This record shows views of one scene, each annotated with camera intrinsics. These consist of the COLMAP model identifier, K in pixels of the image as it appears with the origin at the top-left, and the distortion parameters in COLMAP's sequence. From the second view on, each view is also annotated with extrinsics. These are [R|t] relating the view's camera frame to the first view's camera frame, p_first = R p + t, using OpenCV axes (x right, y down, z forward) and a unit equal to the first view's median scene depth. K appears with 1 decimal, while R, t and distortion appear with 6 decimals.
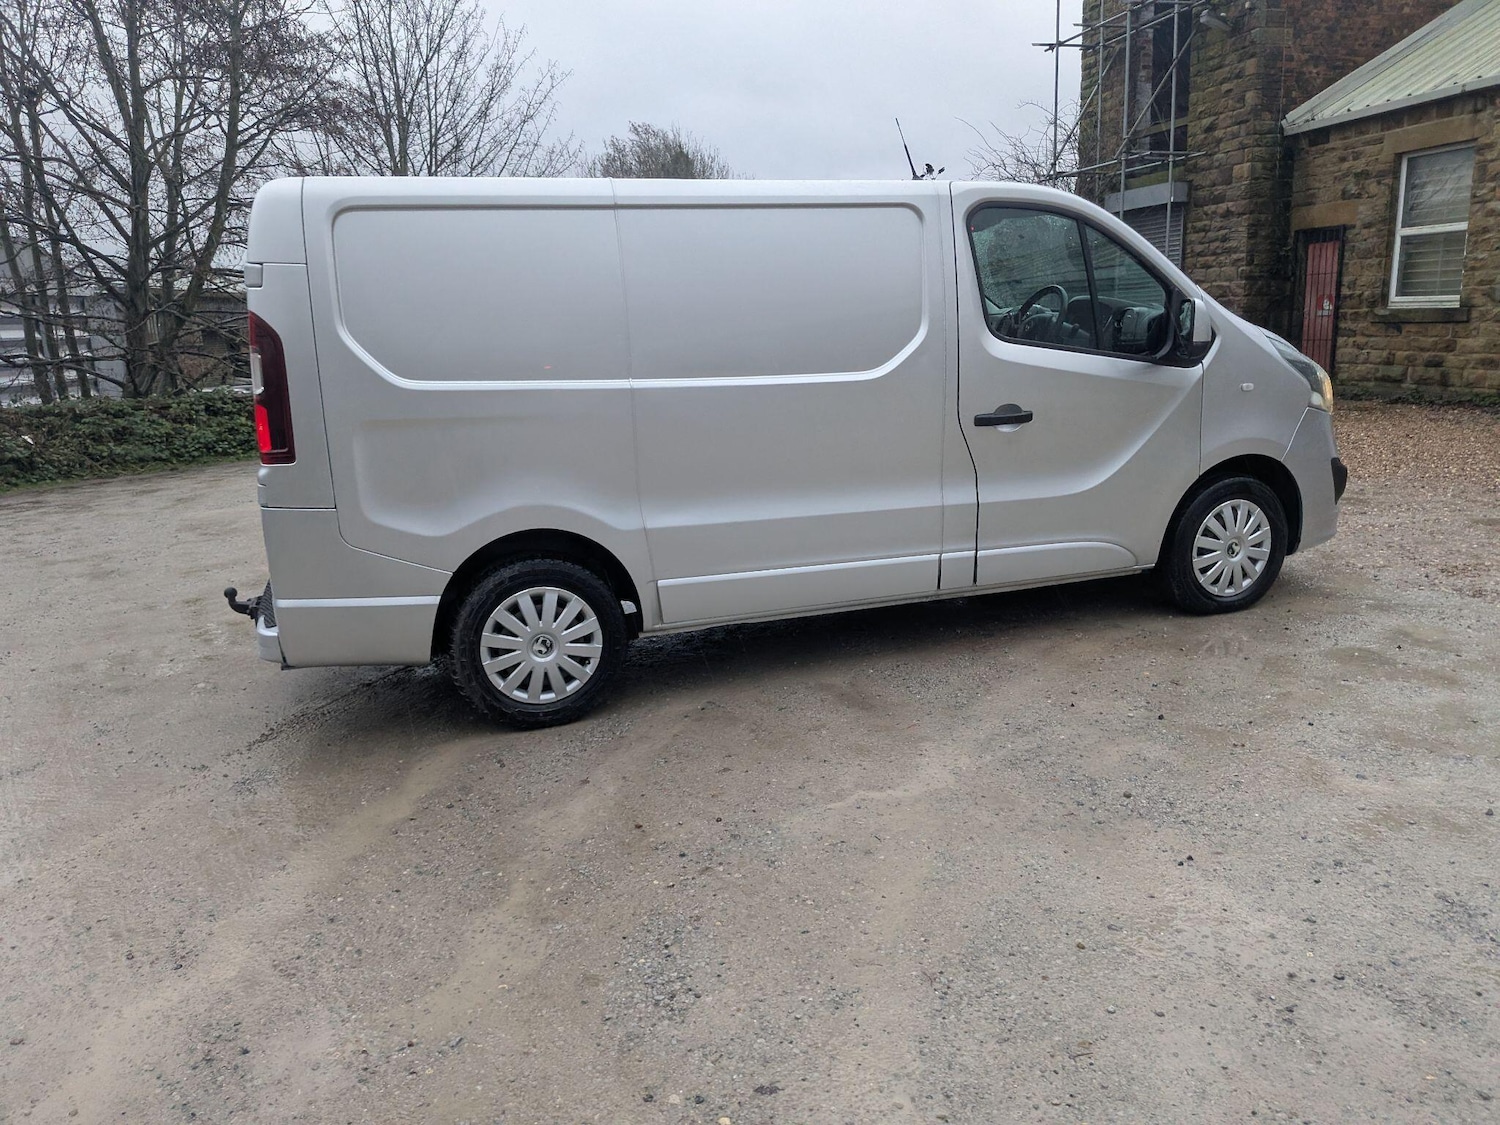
lens RADIAL K [[1112.2, 0, 757.5], [0, 1112.2, 568.5], [0, 0, 1]] dist [0.032356, -0.041867]
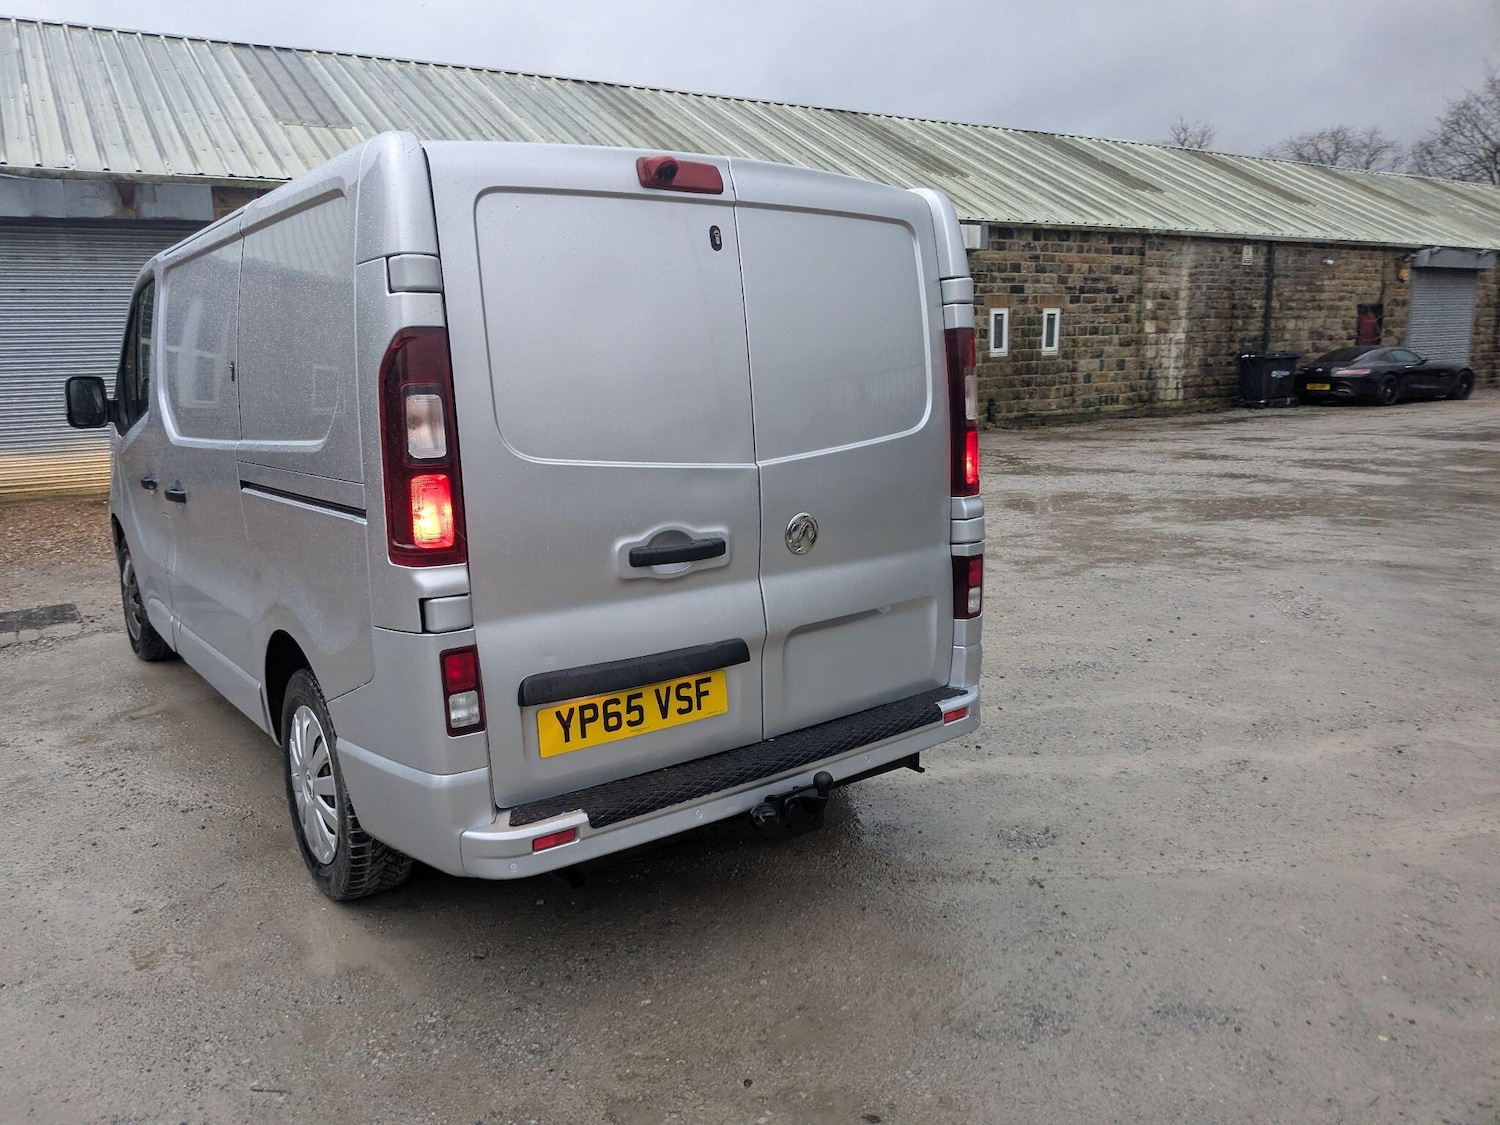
lens RADIAL K [[1101.1, 0, 699.0], [0, 1101.1, 540.2], [0, 0, 1]] dist [0.049396, -0.062458]
pose [[-0.302065, -0.110177, 0.946899, -1.031827], [0.252797, 0.948478, 0.191004, -0.240812], [-0.919157, 0.297069, -0.258650, 1.217073]]
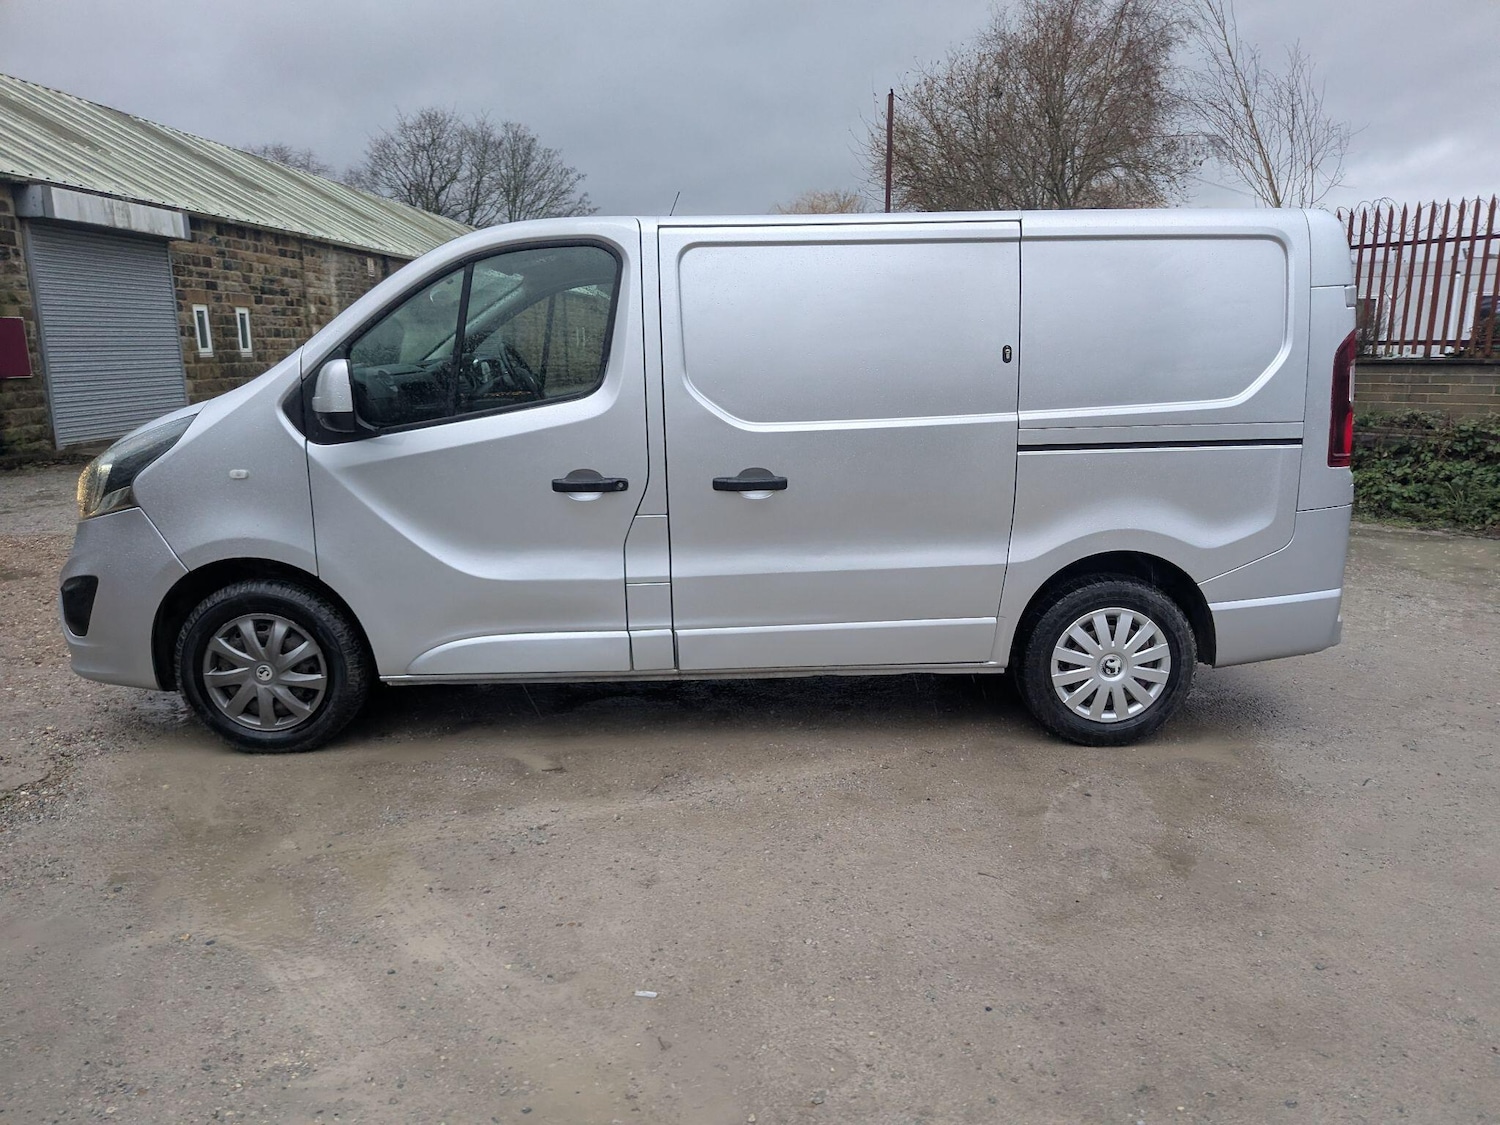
lens RADIAL K [[1109.6, 0, 761.1], [0, 1109.6, 588.4], [0, 0, 1]] dist [0.035793, -0.047189]
pose [[-0.958047, -0.015743, 0.286178, -0.266628], [0.108142, 0.904833, 0.411805, -0.510819], [-0.265426, 0.425476, -0.865170, 2.203533]]
